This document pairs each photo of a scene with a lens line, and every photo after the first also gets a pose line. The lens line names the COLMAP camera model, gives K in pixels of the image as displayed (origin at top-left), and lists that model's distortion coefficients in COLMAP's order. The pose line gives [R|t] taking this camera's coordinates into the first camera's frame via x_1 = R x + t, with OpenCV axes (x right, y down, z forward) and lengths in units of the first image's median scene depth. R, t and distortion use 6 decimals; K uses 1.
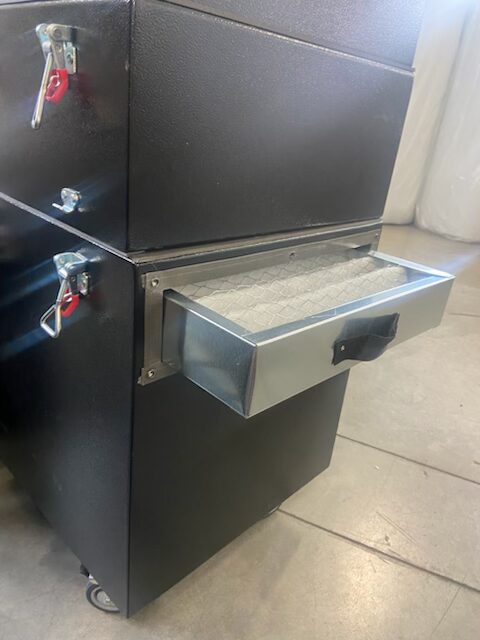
lens RADIAL K [[476.6, 0, 240.0], [0, 476.6, 320.0], [0, 0, 1]] dist [0.001082, -0.052055]
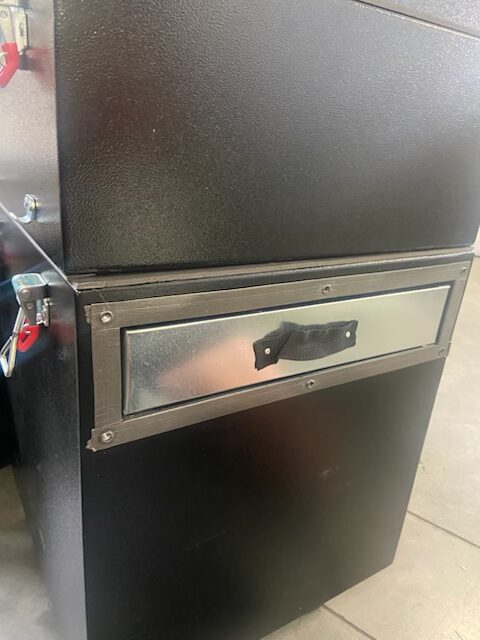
lens RADIAL K [[476.6, 0, 240.0], [0, 476.6, 320.0], [0, 0, 1]] dist [0.001082, -0.052055]
pose [[0.970651, 0.063695, -0.231905, 0.179605], [-0.078162, 0.995492, -0.053732, -0.046663], [0.227437, 0.070281, 0.971253, 0.303325]]
